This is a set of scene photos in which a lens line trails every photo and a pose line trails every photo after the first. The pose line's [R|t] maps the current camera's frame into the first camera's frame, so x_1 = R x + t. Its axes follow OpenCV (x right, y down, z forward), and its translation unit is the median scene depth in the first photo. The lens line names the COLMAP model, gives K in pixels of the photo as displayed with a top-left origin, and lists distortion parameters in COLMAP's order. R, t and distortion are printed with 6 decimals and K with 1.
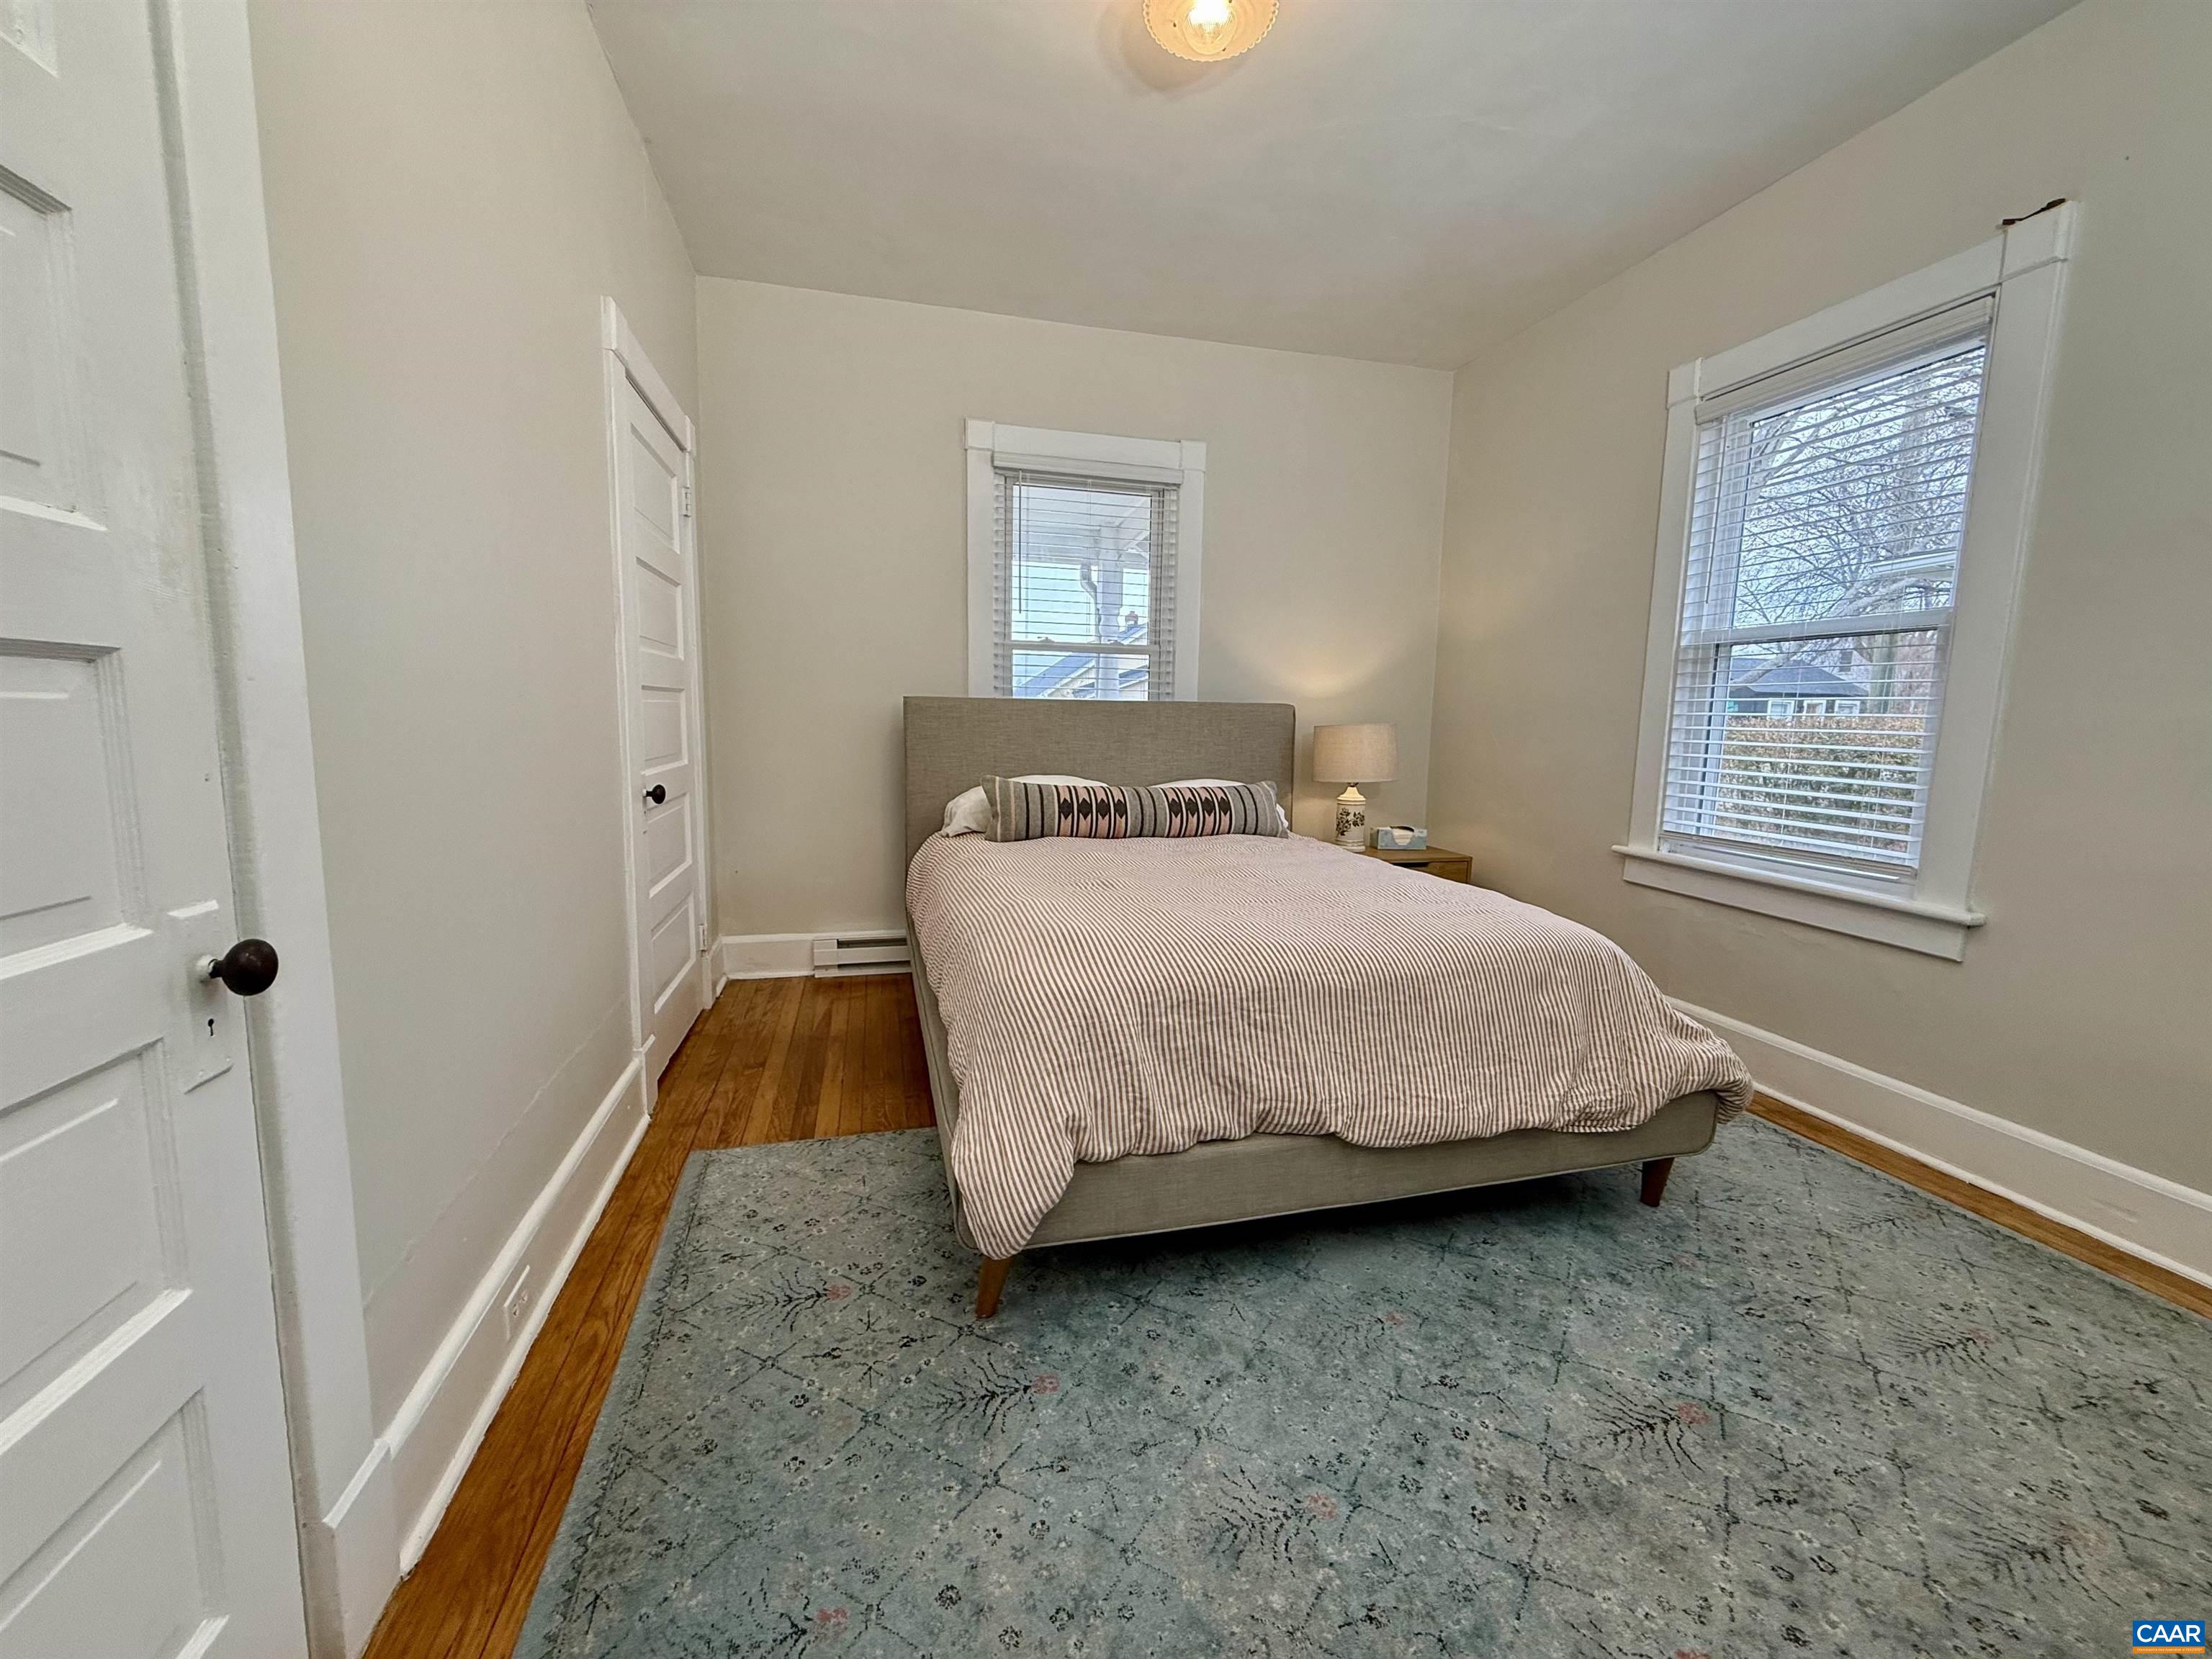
lens RADIAL K [[878.8, 0, 1100.6], [0, 878.8, 830.1], [0, 0, 1]] dist [-0.001687, 0.000543]
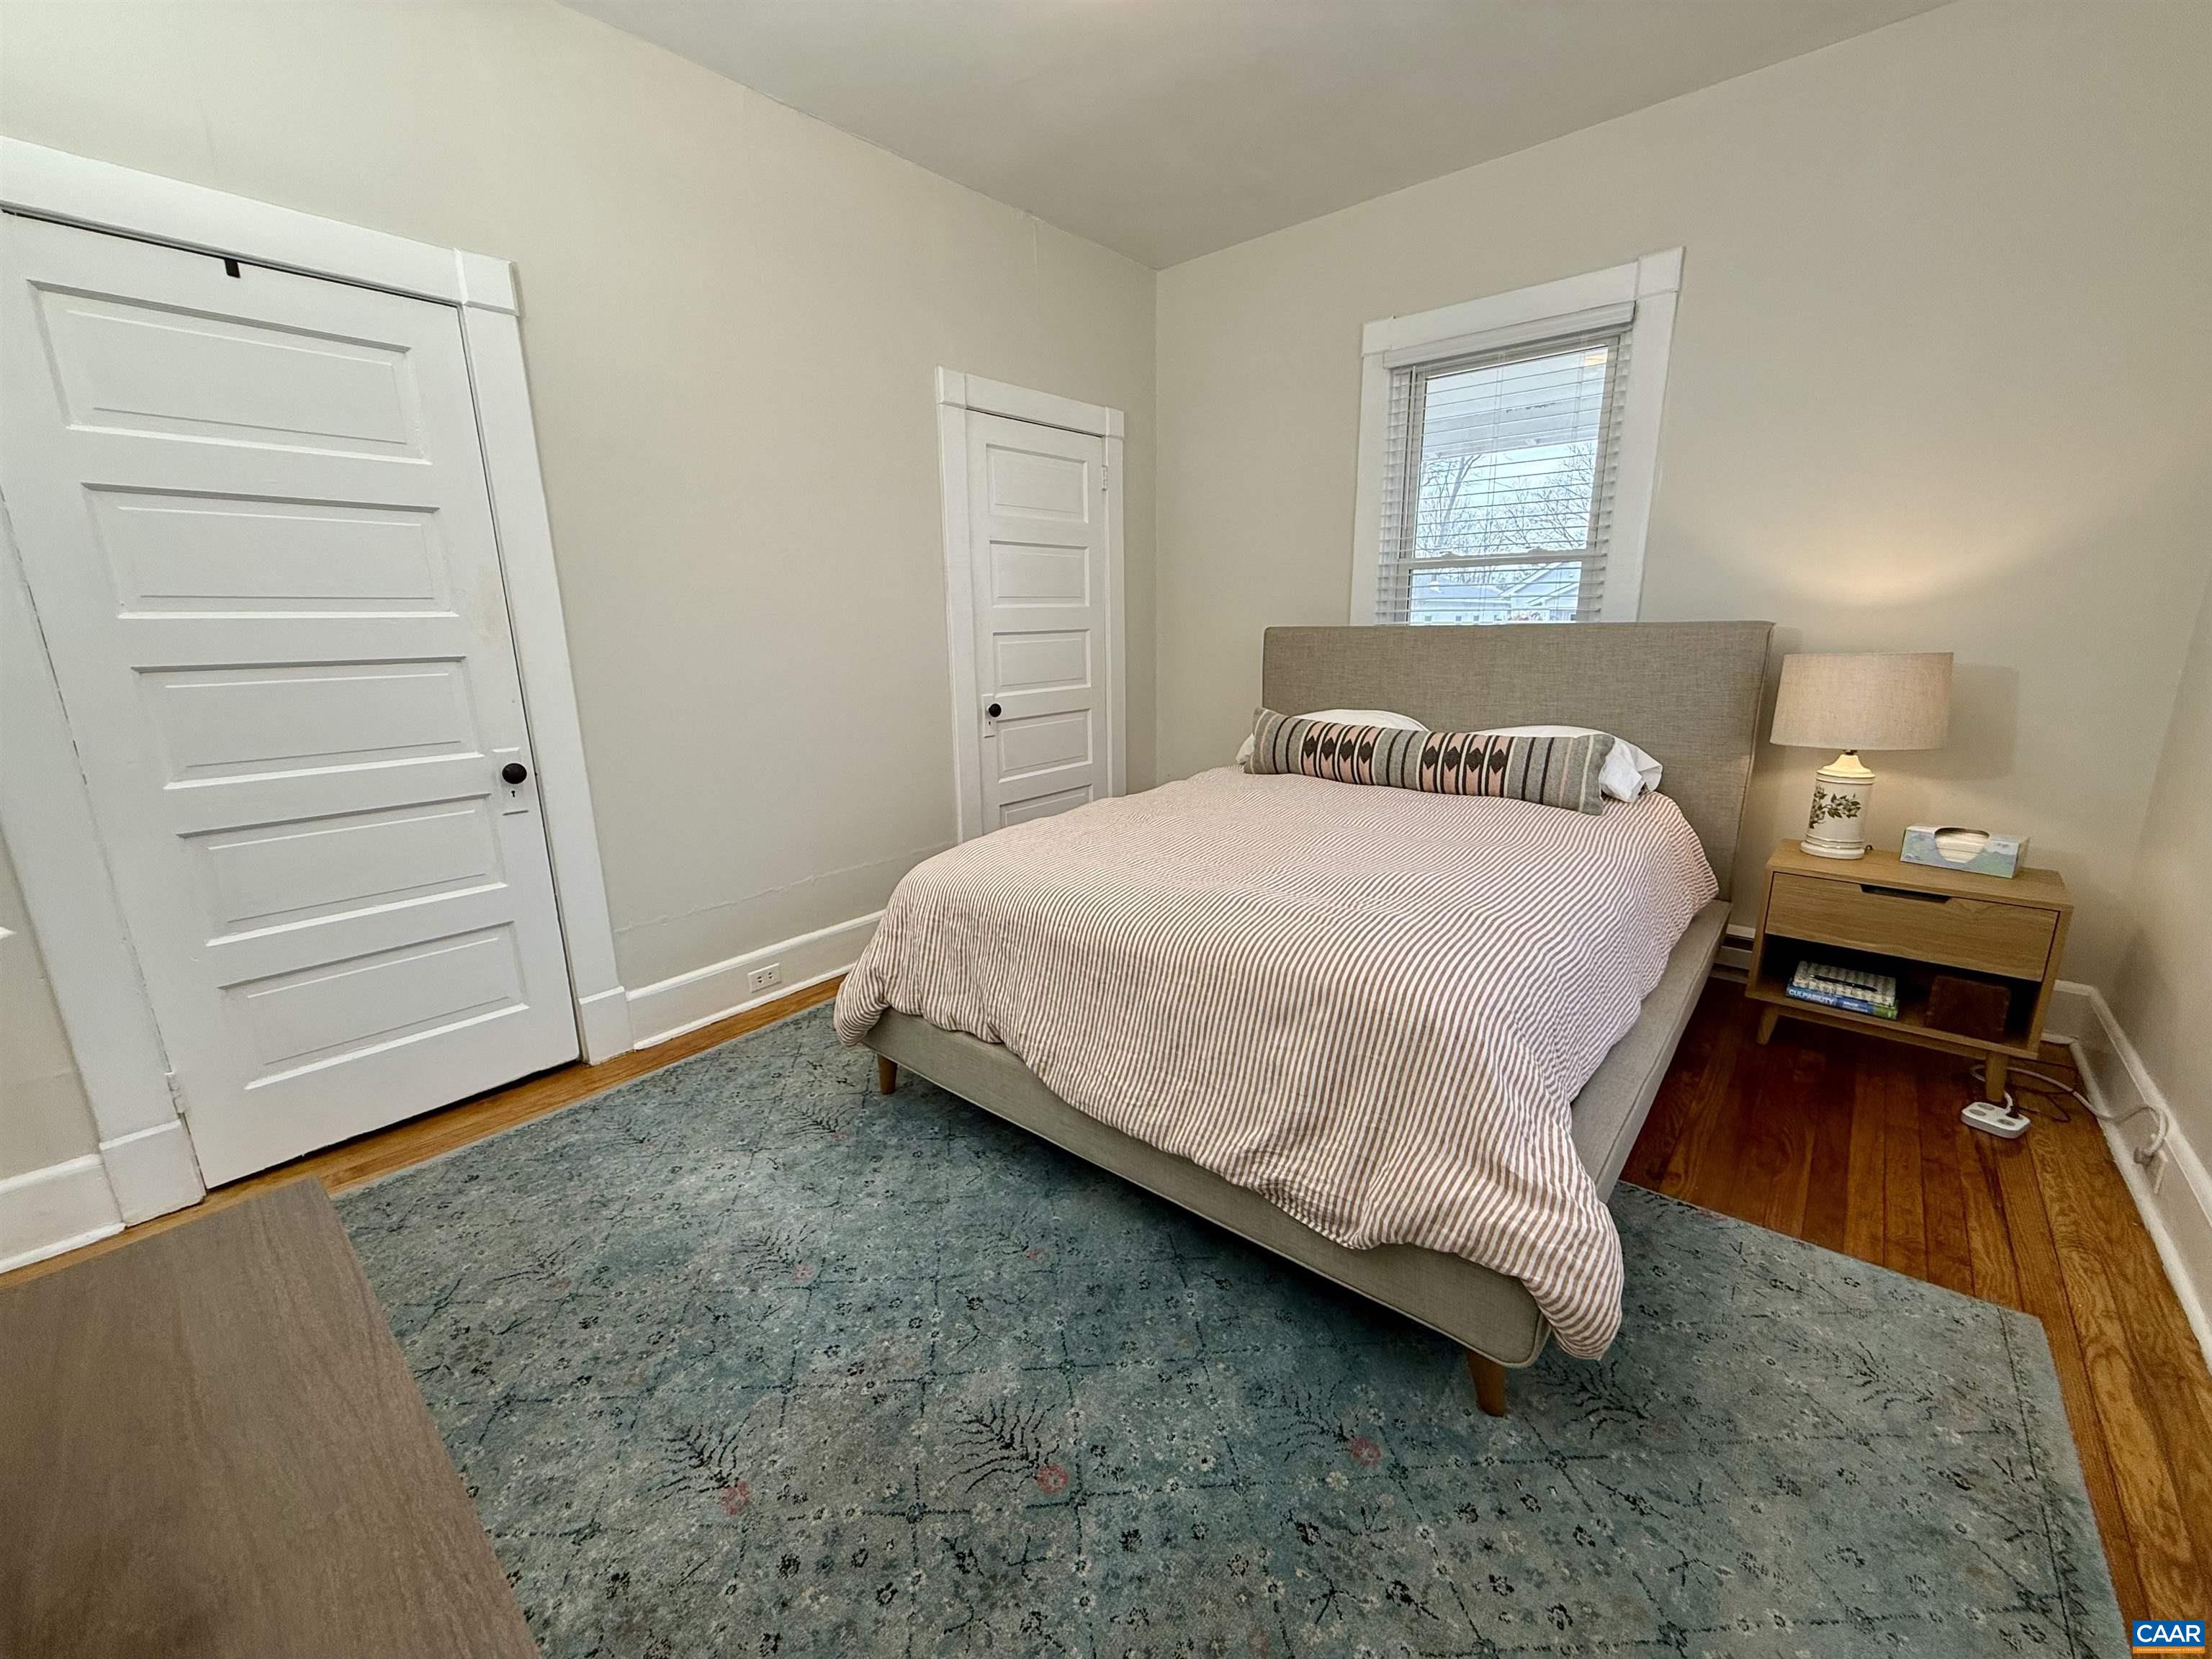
lens RADIAL K [[878.8, 0, 1102.6], [0, 878.8, 830.6], [0, 0, 1]] dist [-0.001687, 0.000543]
pose [[0.570342, 0.164006, -0.804868, 0.622497], [-0.078881, 0.986271, 0.145075, -0.055892], [0.817611, -0.019254, 0.575449, 0.256632]]
